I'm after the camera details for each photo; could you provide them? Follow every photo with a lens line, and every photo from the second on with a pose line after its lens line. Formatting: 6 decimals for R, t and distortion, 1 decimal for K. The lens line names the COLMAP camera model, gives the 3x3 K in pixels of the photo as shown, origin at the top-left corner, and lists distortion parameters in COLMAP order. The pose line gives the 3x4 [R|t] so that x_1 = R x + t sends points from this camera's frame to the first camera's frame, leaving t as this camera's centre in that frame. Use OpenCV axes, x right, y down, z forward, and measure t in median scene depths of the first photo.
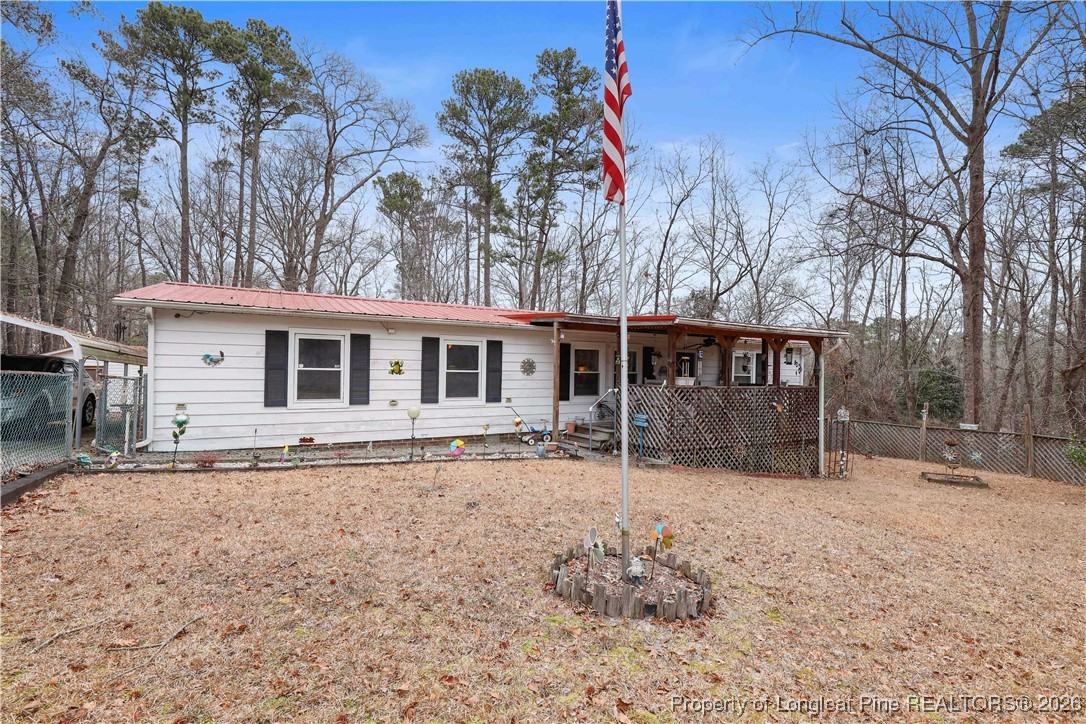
lens RADIAL K [[496.8, 0, 547.0], [0, 496.8, 369.1], [0, 0, 1]] dist [-0.002708, -0.000131]
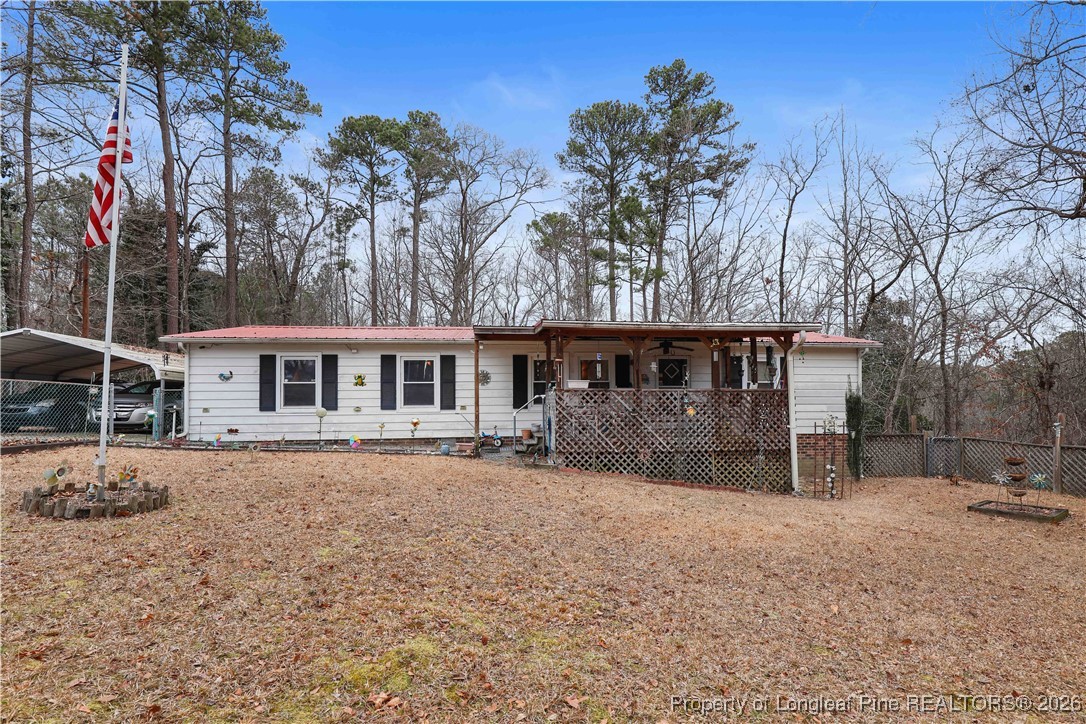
lens RADIAL K [[488.6, 0, 527.1], [0, 488.6, 380.8], [0, 0, 1]] dist [-0.003532, -0.000414]
pose [[0.917990, -0.033123, -0.395218, 0.500141], [0.021776, 0.999213, -0.033164, 0.041986], [0.396005, 0.021838, 0.917989, 0.047608]]
